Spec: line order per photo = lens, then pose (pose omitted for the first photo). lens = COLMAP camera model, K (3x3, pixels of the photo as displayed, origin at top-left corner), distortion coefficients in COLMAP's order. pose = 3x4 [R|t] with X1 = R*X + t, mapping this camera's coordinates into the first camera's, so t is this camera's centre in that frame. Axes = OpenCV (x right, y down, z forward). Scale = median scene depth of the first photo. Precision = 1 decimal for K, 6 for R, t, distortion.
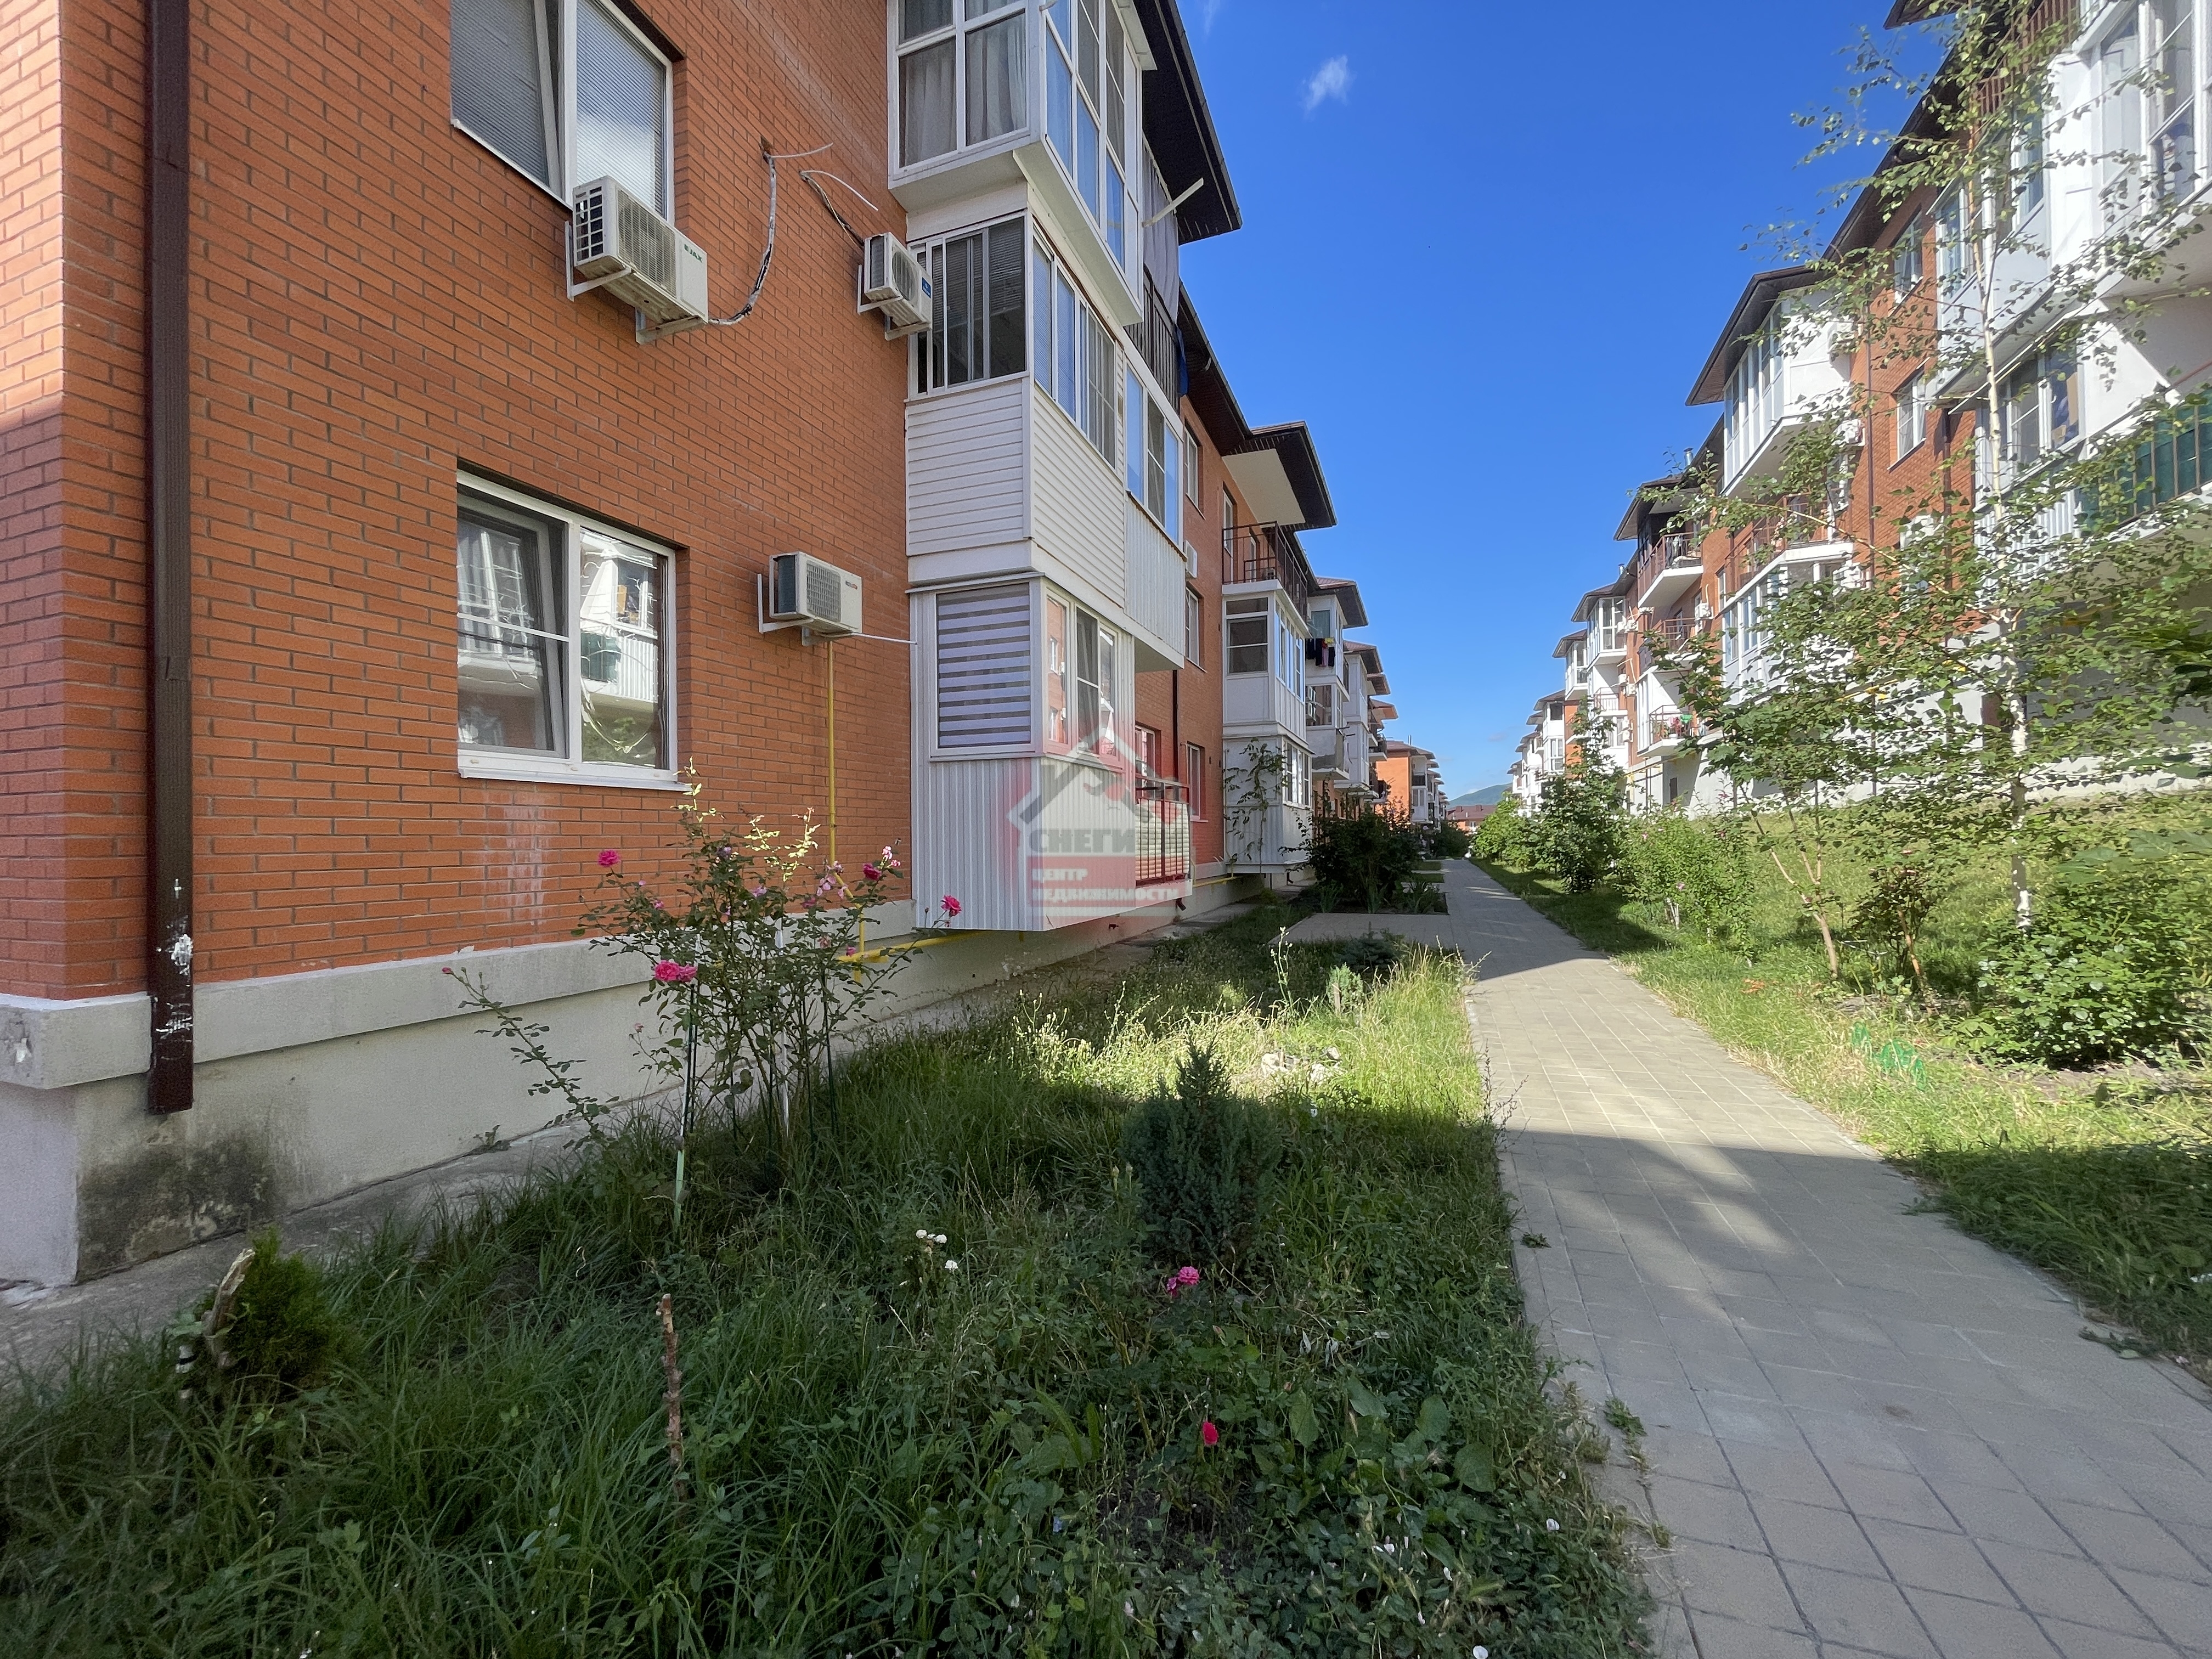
lens RADIAL K [[890.7, 0, 1097.4], [0, 890.7, 836.4], [0, 0, 1]] dist [-0.002306, 0.000622]
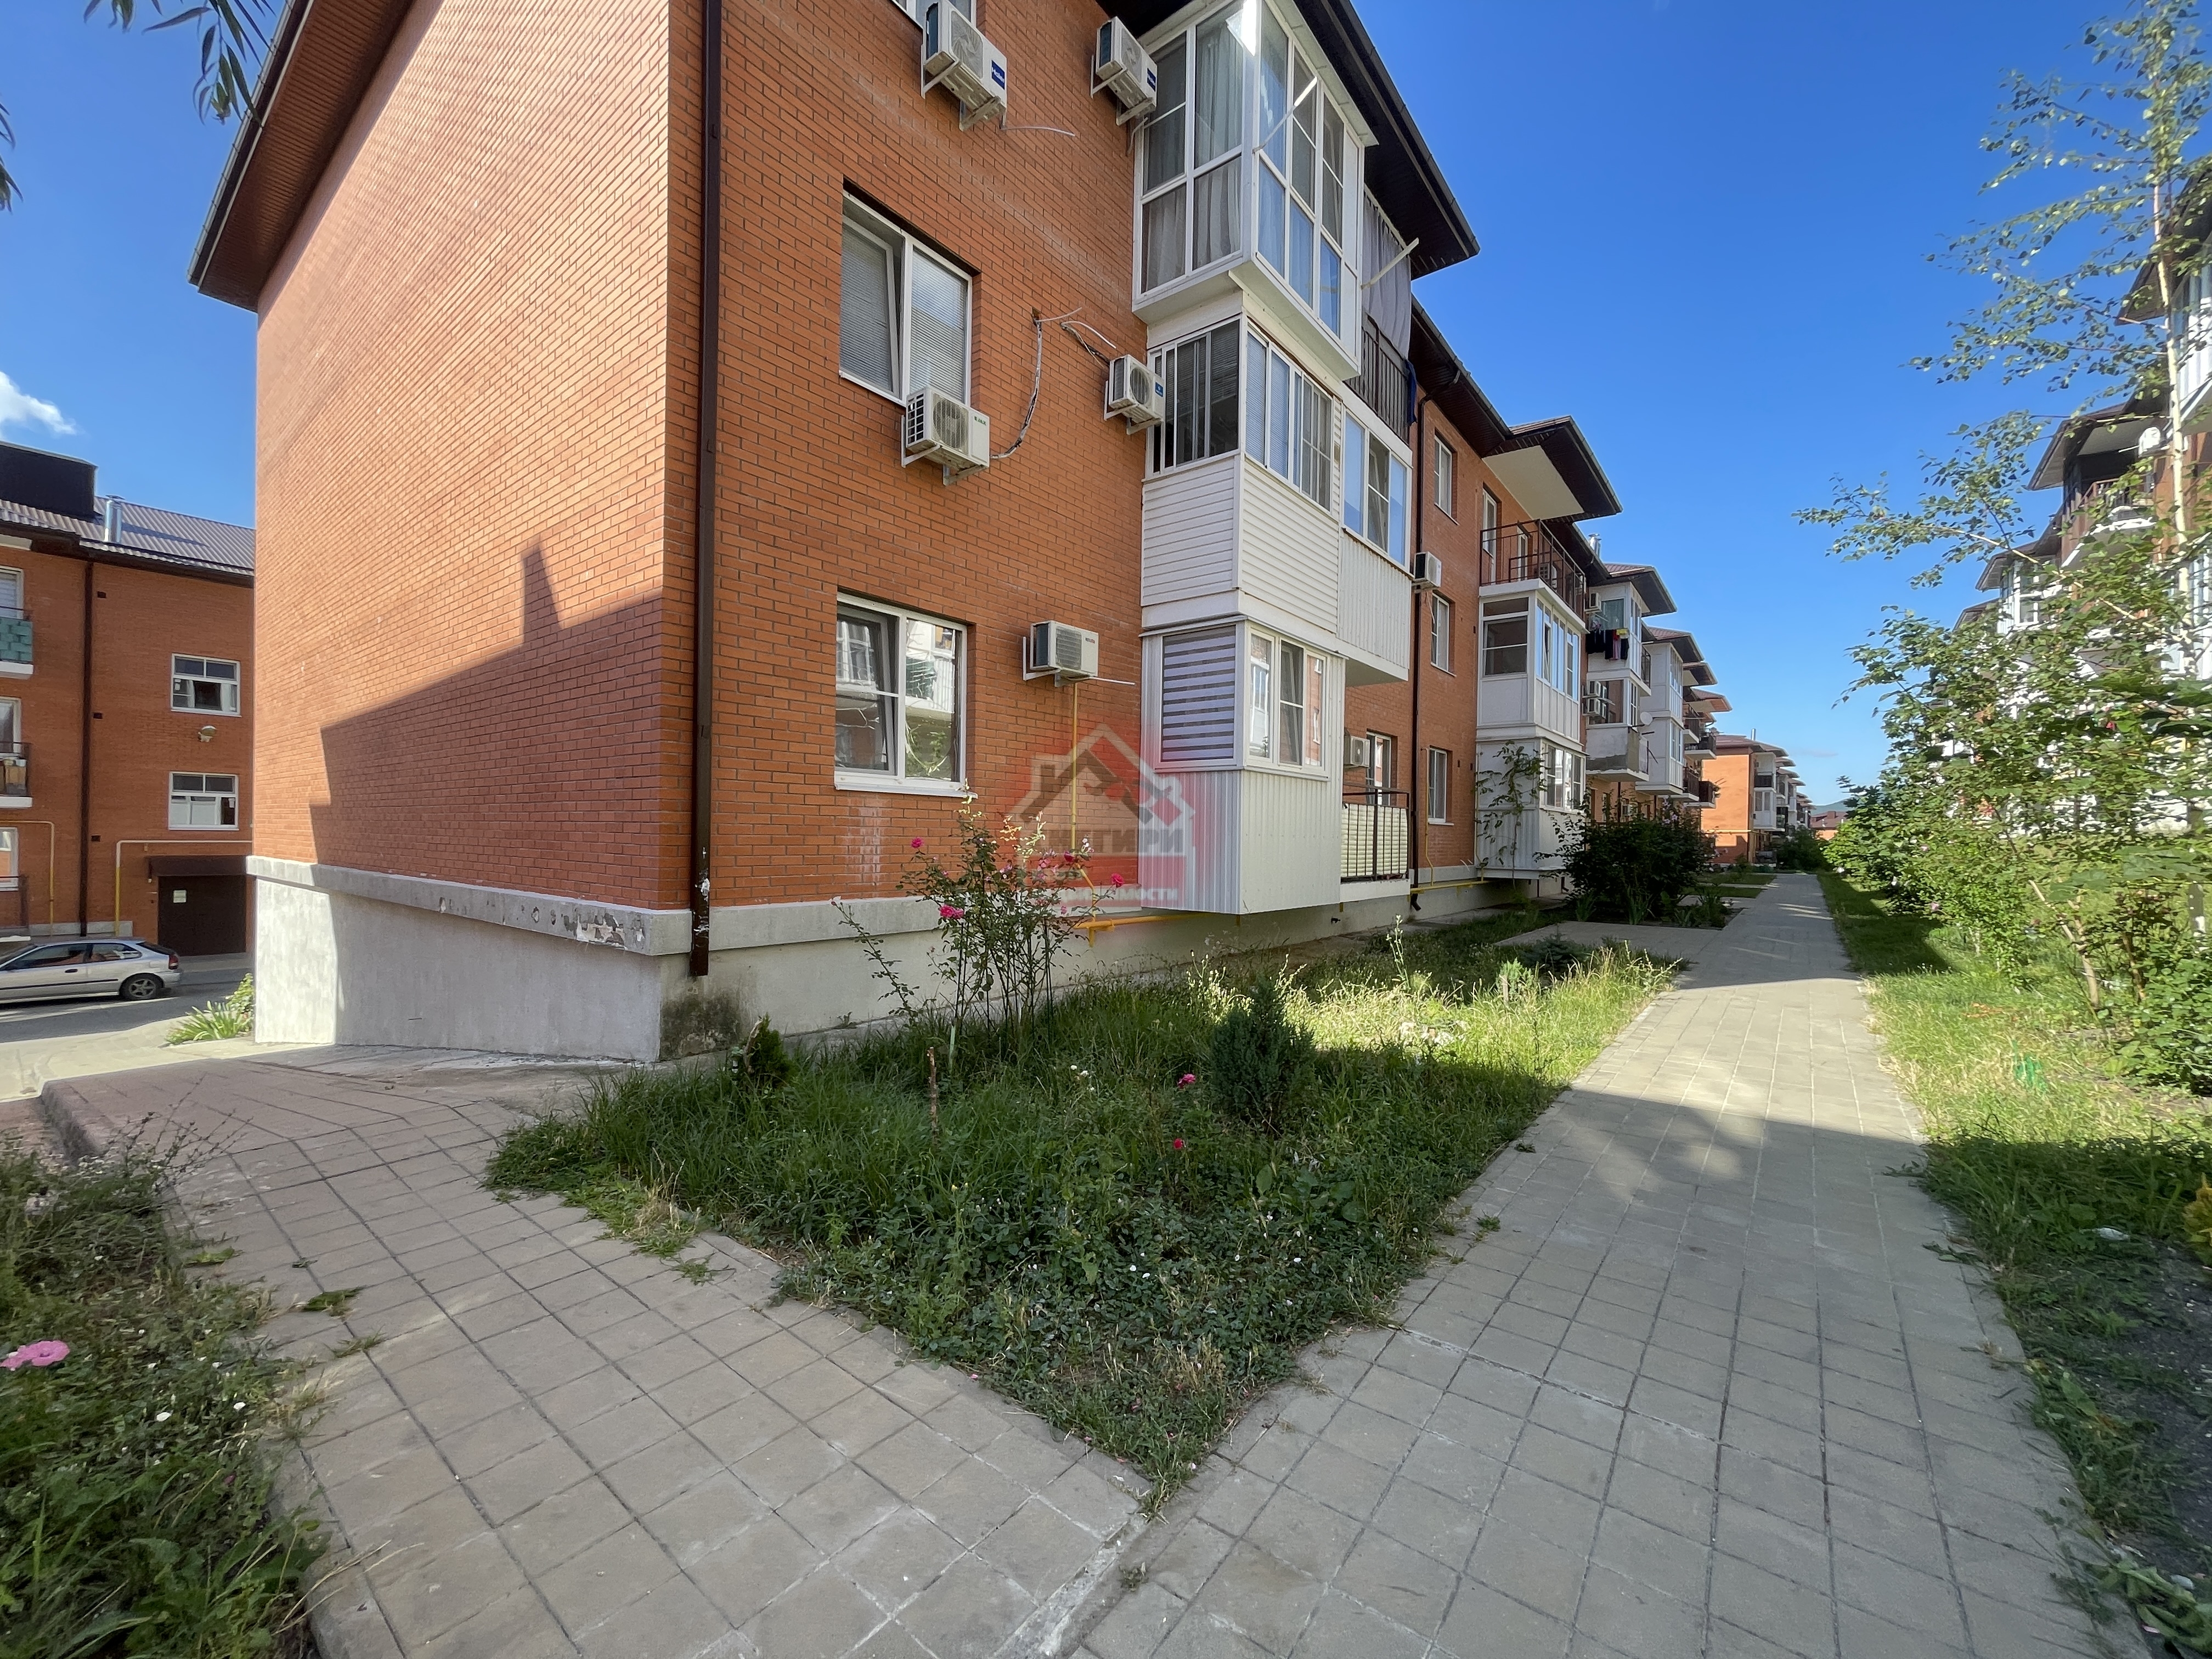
lens RADIAL K [[890.7, 0, 1091.6], [0, 890.7, 843.5], [0, 0, 1]] dist [-0.002306, 0.000622]
pose [[0.949356, 0.028104, -0.312944, 0.183146], [-0.024328, 0.999577, 0.015967, -0.005607], [0.313260, -0.007546, 0.949637, -0.309736]]
